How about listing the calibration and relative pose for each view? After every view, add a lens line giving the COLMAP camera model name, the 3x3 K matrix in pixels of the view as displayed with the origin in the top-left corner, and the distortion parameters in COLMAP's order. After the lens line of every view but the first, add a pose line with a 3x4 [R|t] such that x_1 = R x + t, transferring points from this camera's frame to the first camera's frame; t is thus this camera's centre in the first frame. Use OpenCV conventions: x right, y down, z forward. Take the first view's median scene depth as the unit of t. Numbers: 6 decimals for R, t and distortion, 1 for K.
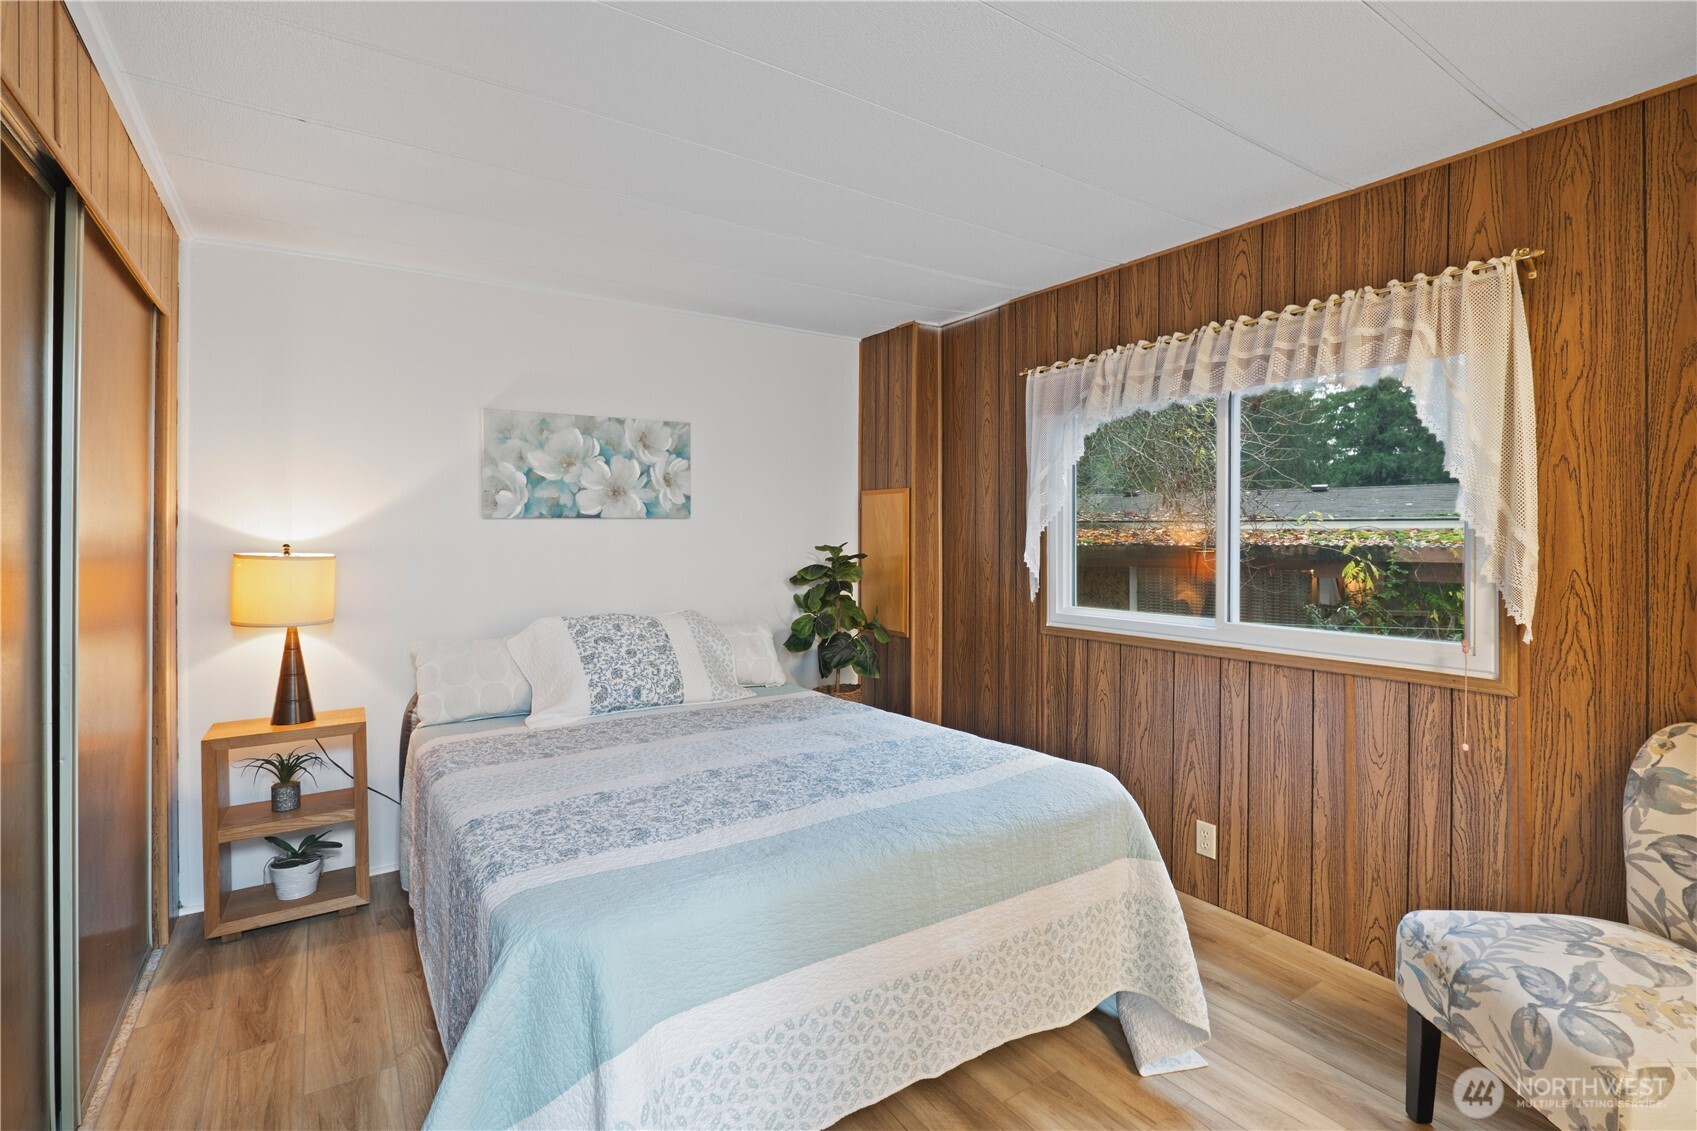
lens RADIAL K [[784.4, 0, 844.4], [0, 784.4, 551.1], [0, 0, 1]] dist [-0.008928, 0.001436]
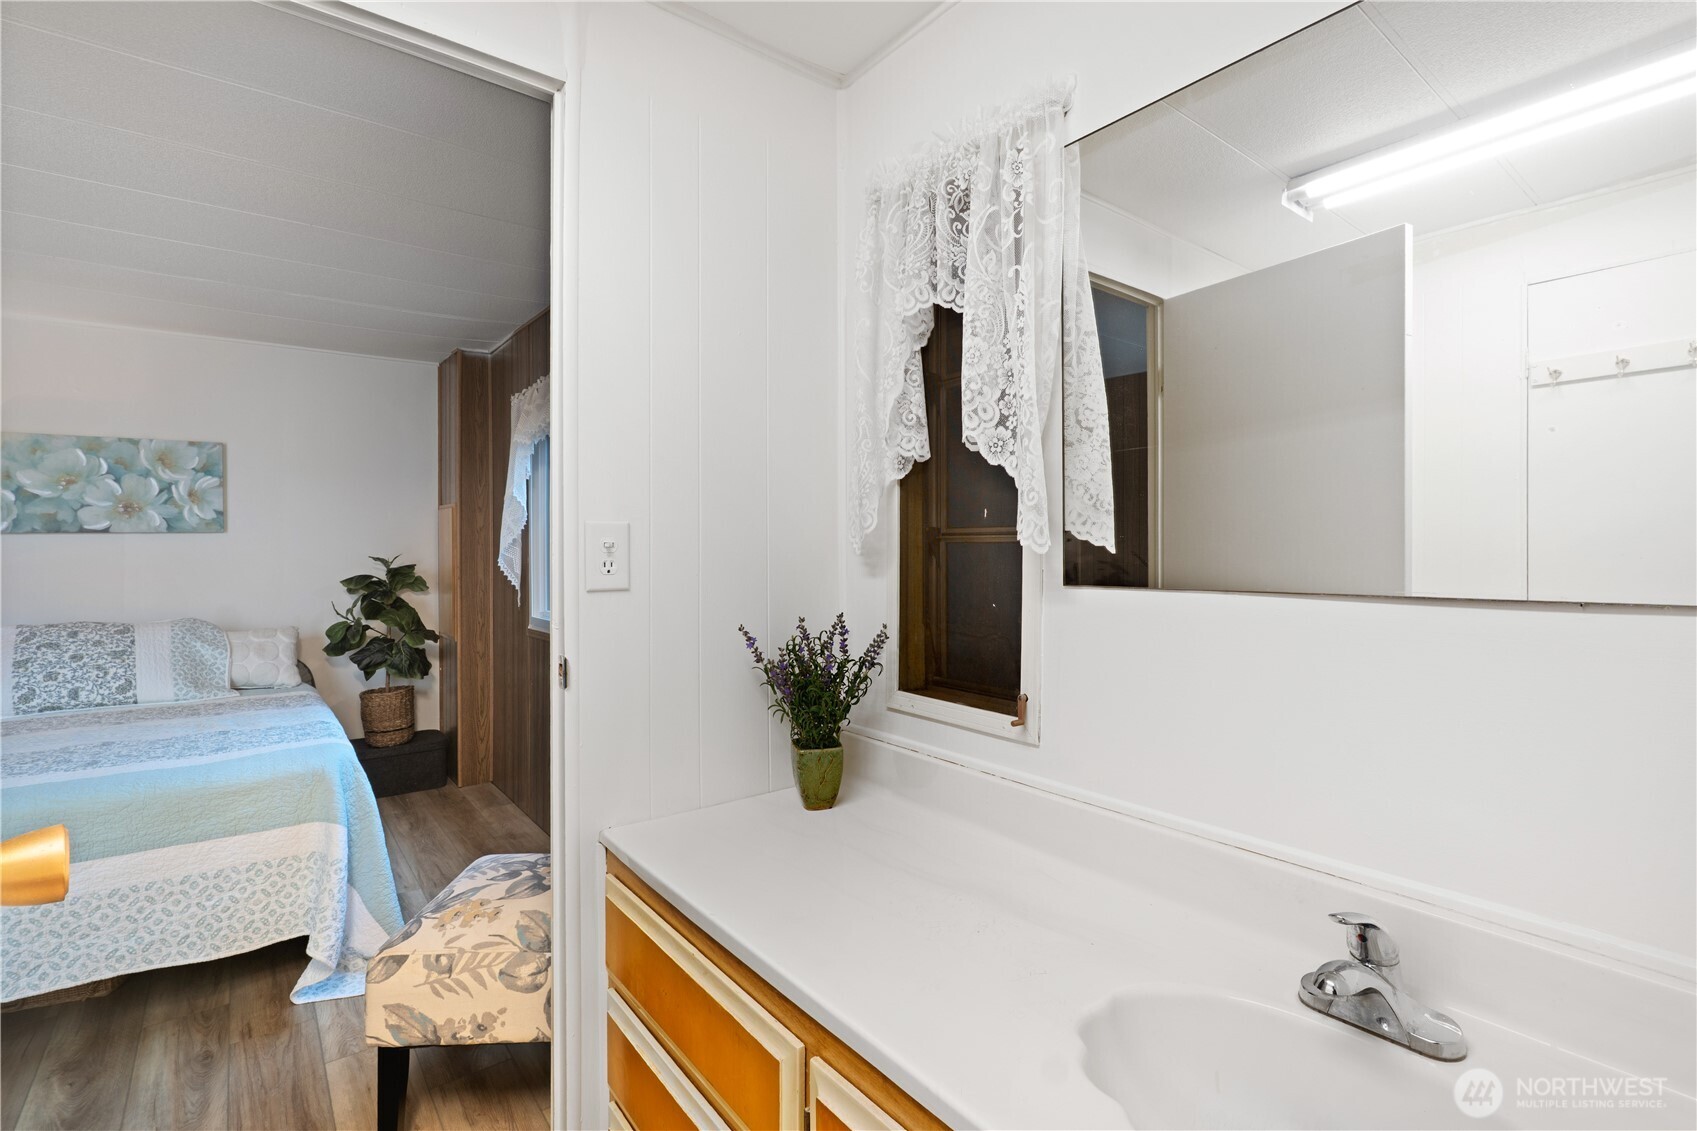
lens RADIAL K [[784.4, 0, 848.4], [0, 784.4, 564.4], [0, 0, 1]] dist [-0.008928, 0.001436]
pose [[0.997431, -0.007394, 0.071252, 0.624712], [0.007173, 0.999969, 0.003355, 0.004709], [-0.071274, -0.002836, 0.997453, -0.129299]]
